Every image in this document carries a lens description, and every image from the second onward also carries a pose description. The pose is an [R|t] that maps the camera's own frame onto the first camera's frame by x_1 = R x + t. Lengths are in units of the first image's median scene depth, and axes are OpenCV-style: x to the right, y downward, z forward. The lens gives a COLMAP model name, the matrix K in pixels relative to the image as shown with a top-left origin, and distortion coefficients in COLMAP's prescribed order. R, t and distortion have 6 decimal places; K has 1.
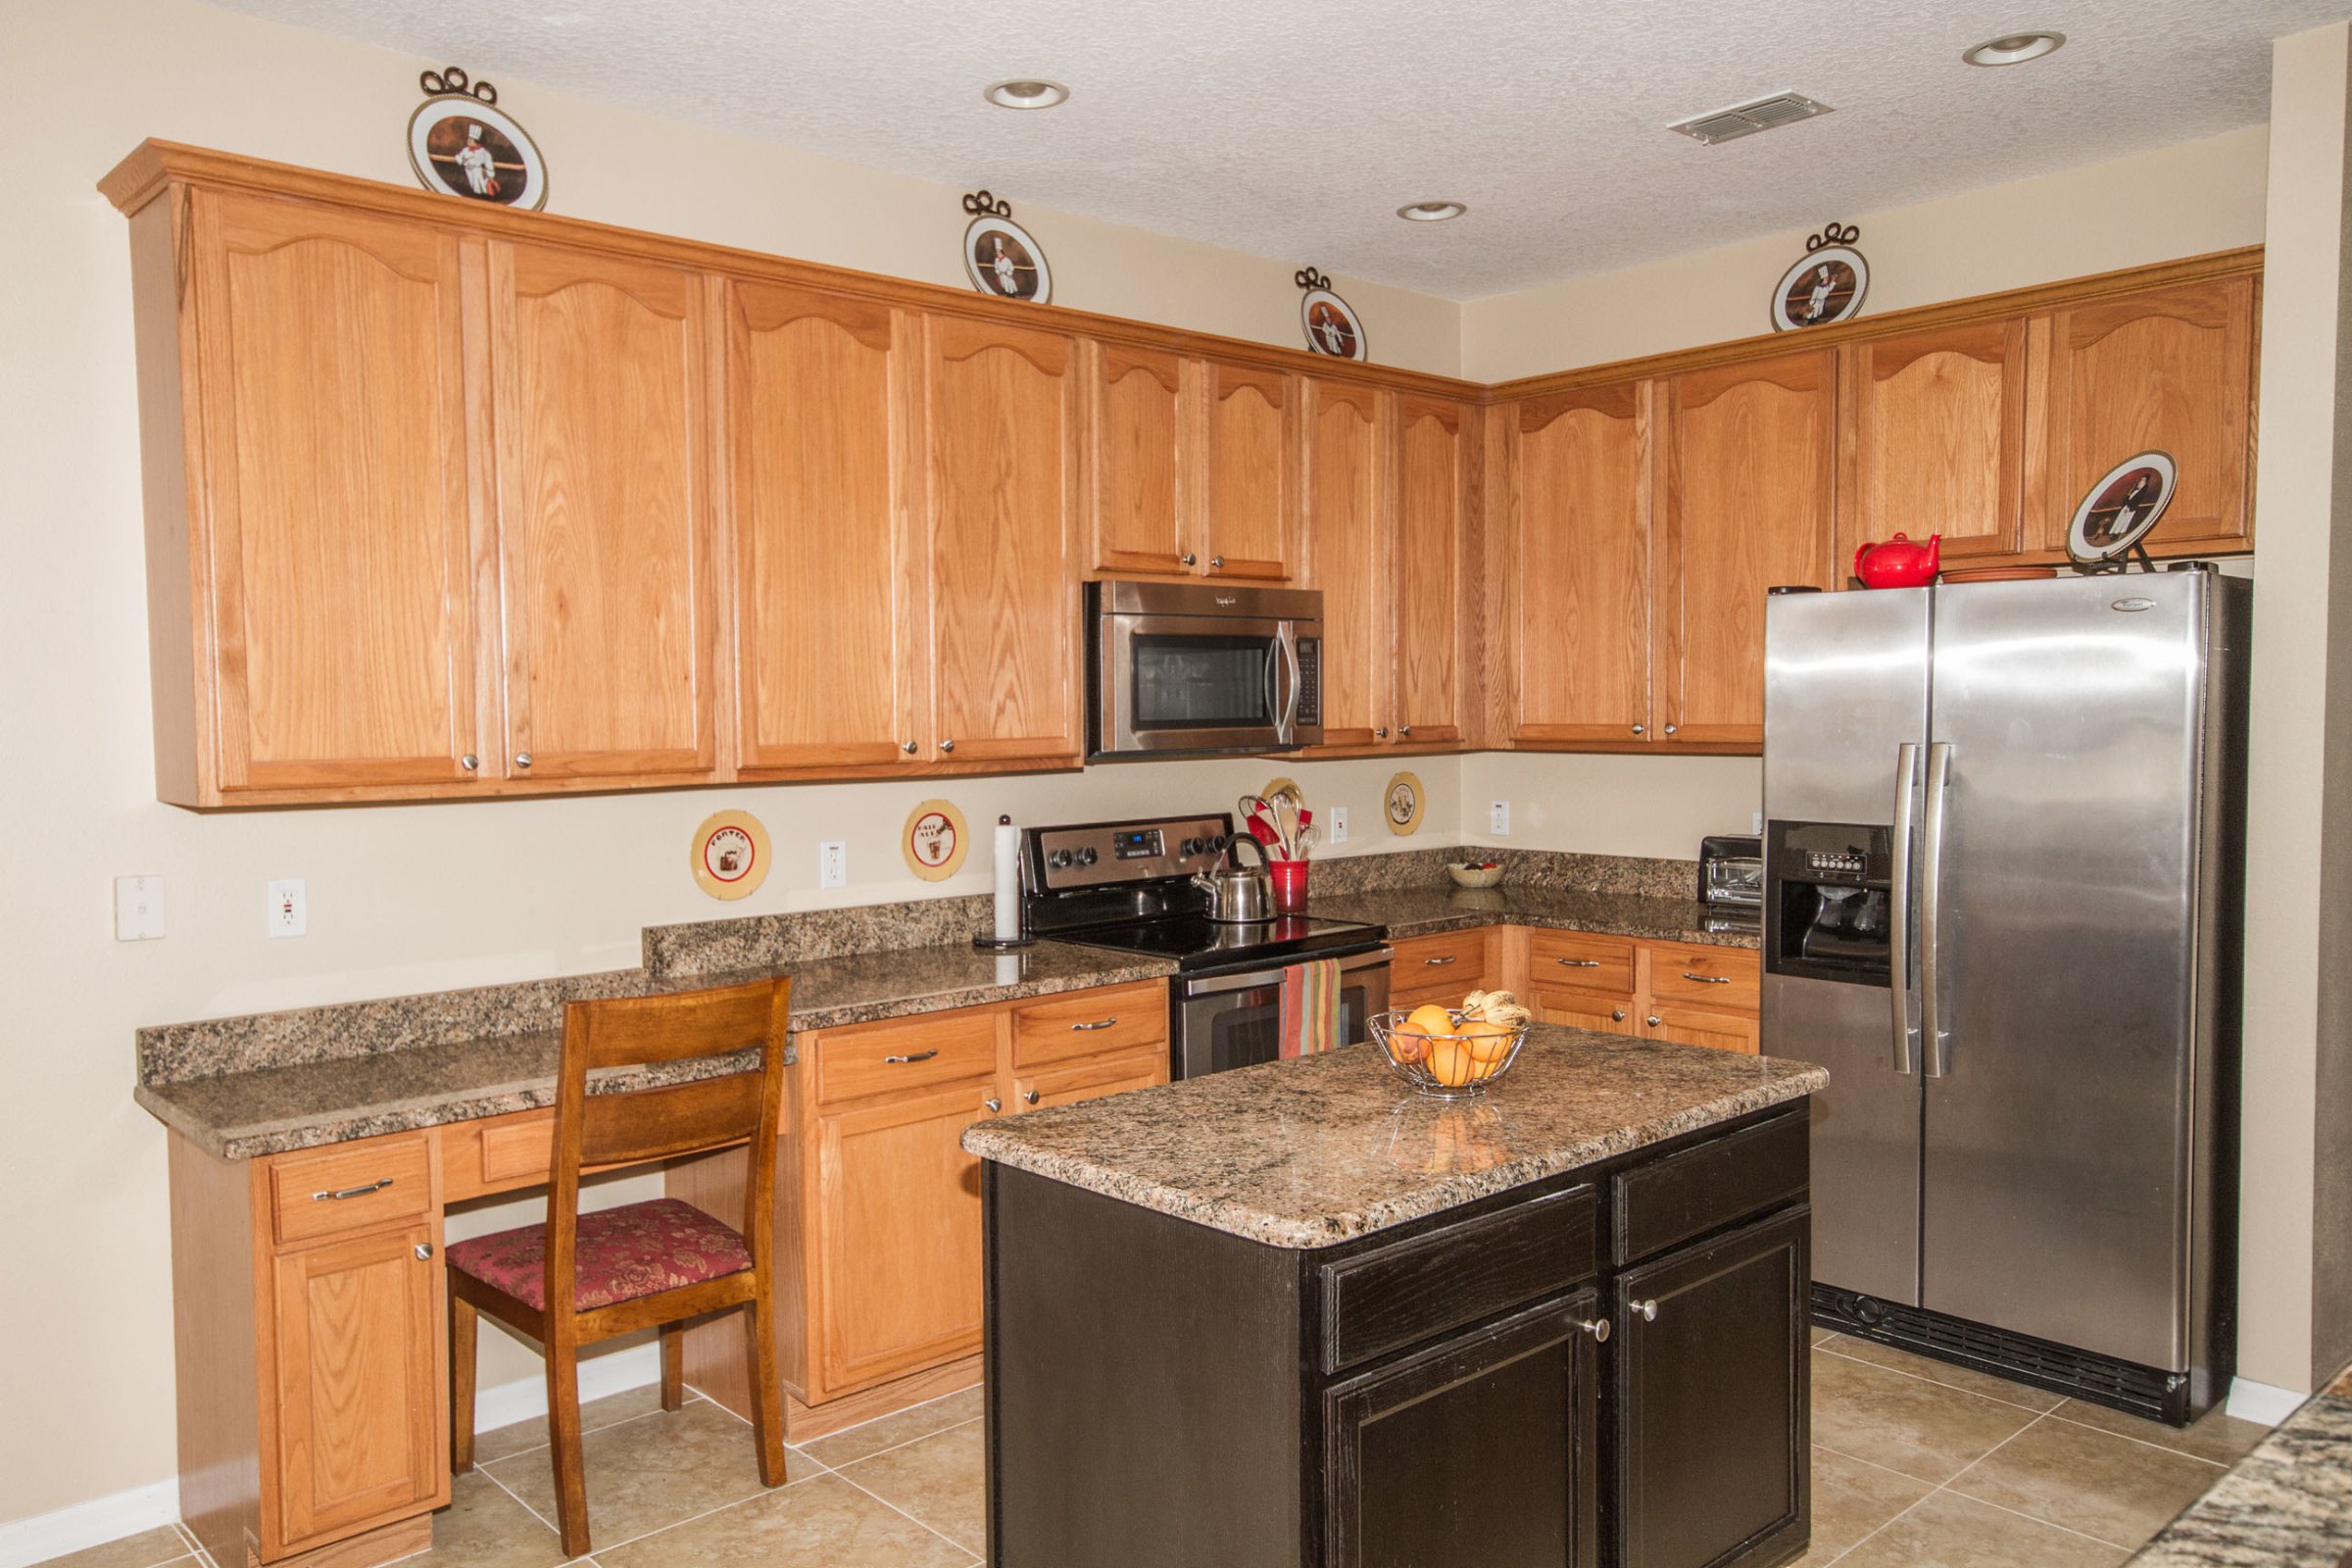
lens RADIAL K [[1753.8, 0, 1176.5], [0, 1753.8, 786.4], [0, 0, 1]] dist [-0.000223, 0.004880]
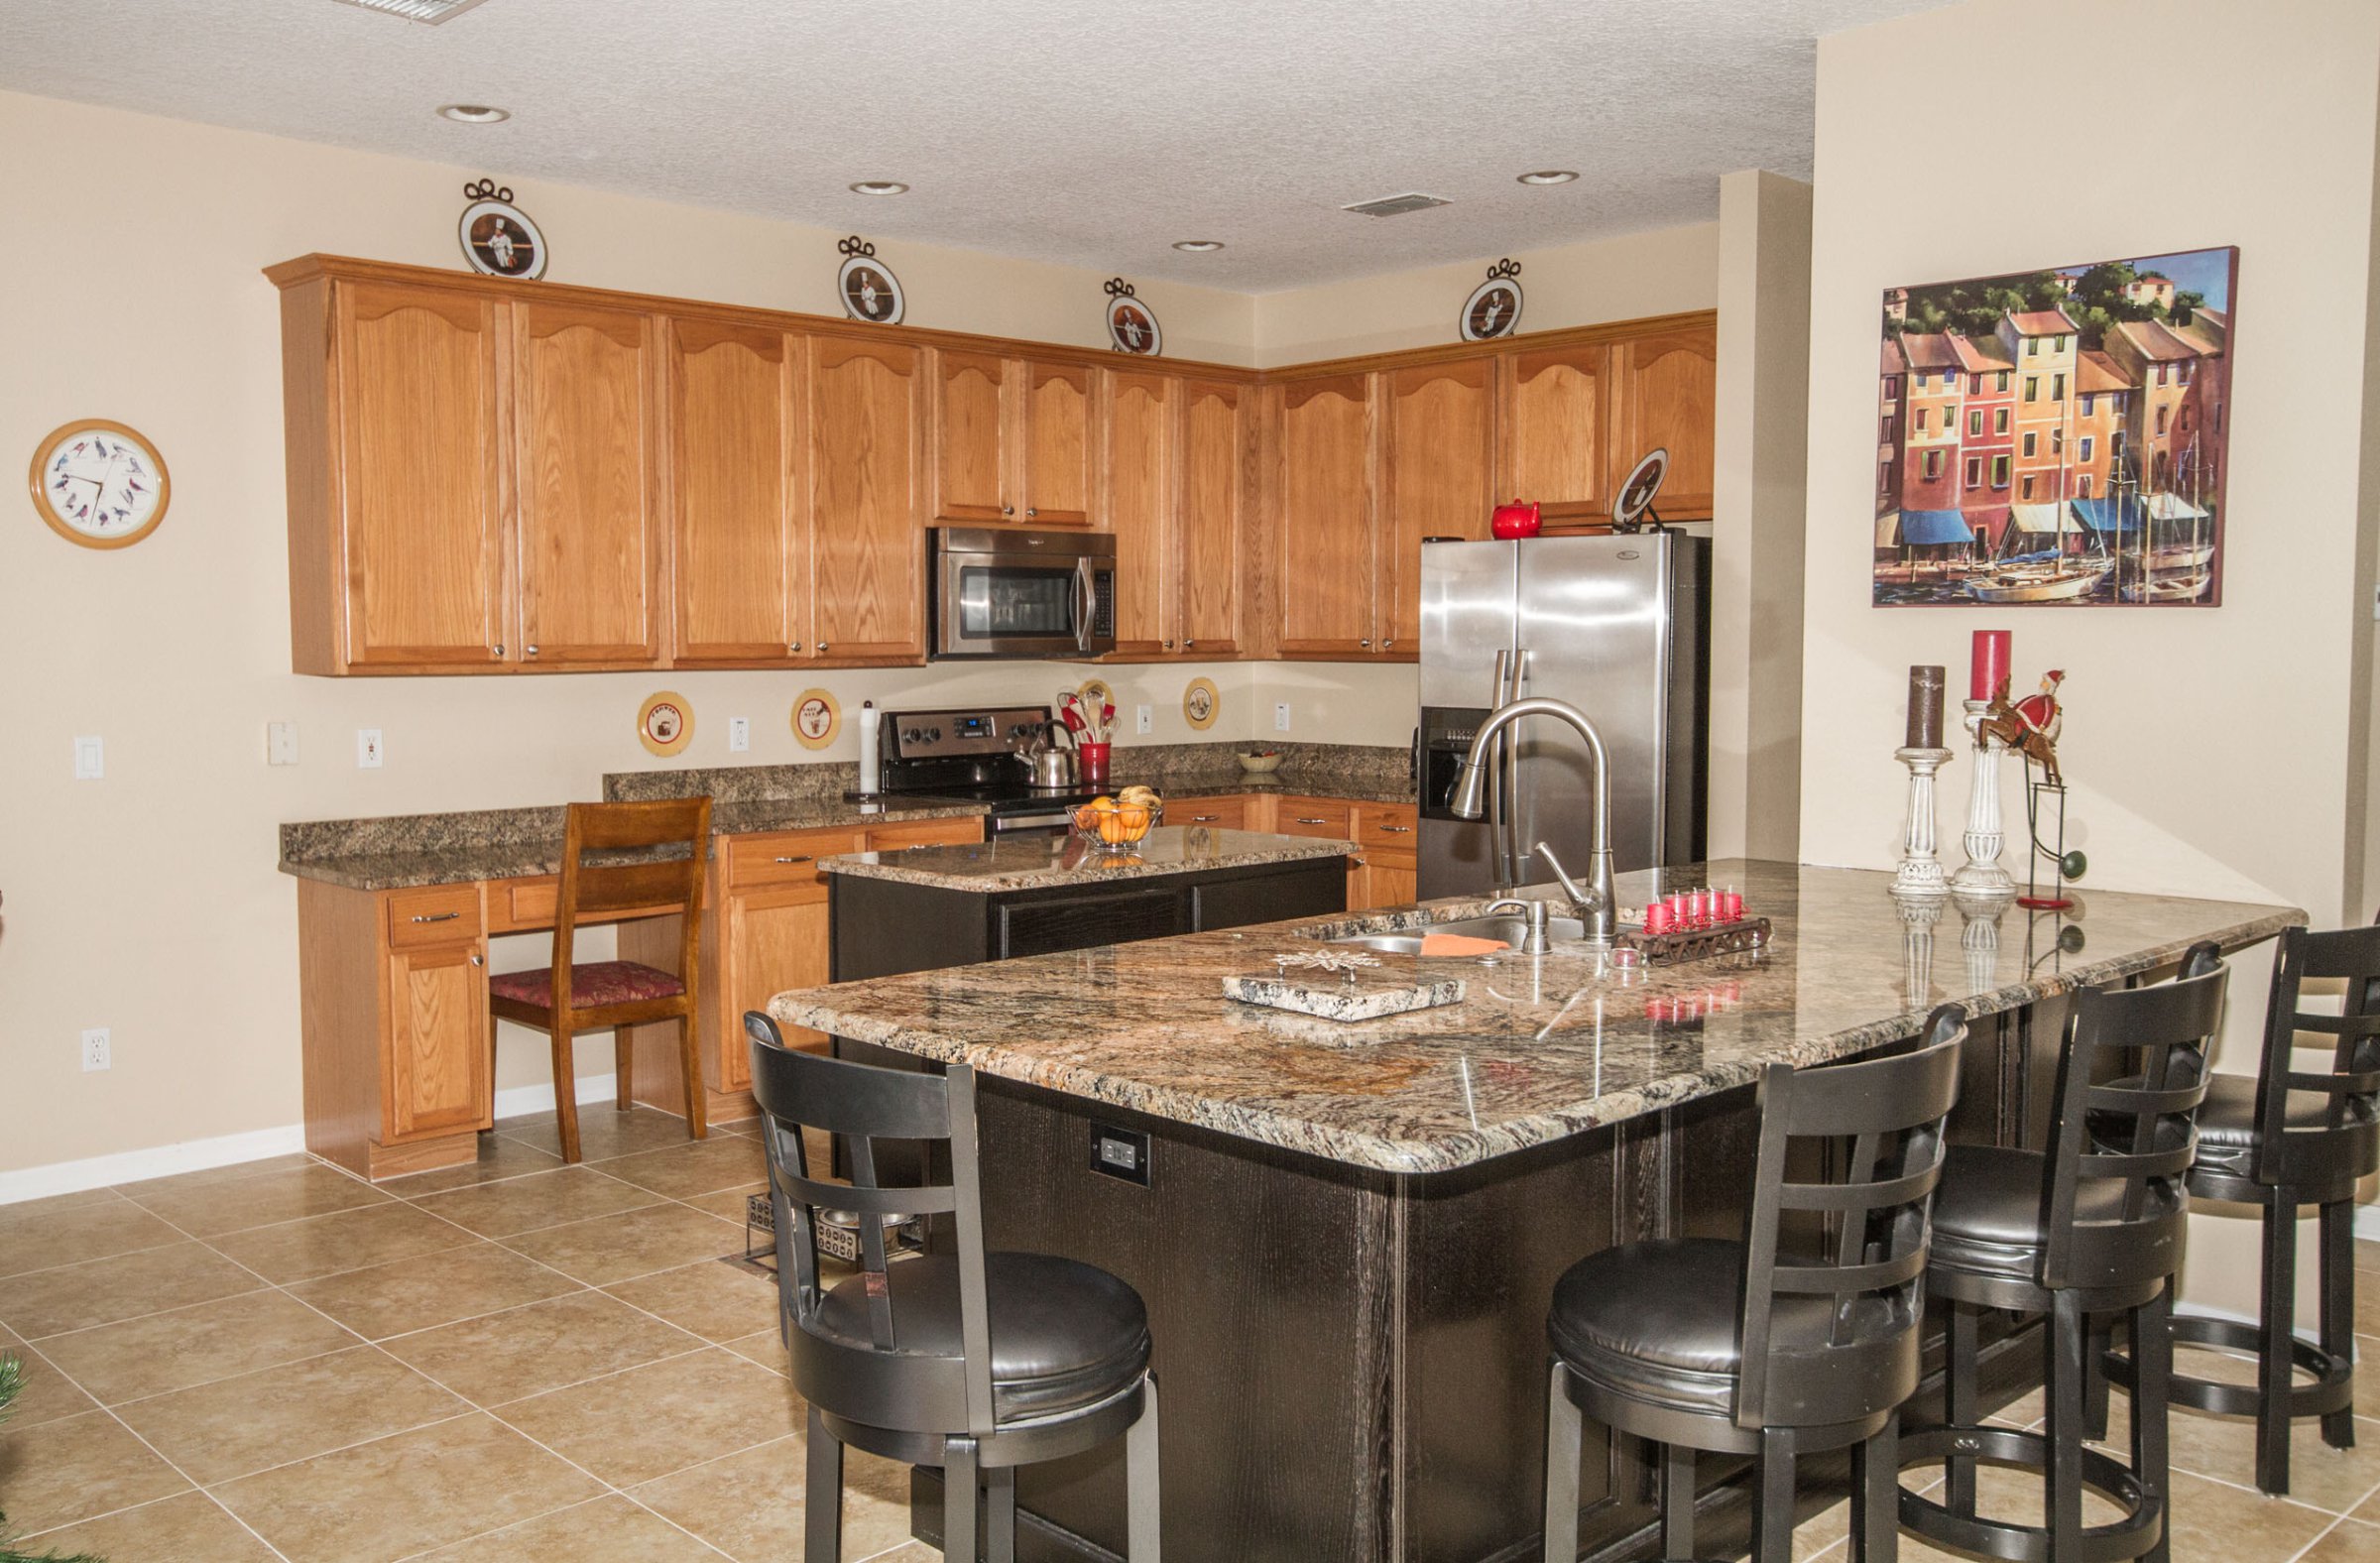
lens RADIAL K [[2108.3, 0, 1188.8], [0, 2108.3, 777.5], [0, 0, 1]] dist [-0.015299, -0.005511]
pose [[0.999753, 0.008182, 0.020675, 0.132847], [-0.008579, 0.999779, 0.019198, 0.048846], [-0.020513, -0.019370, 0.999602, -0.714505]]
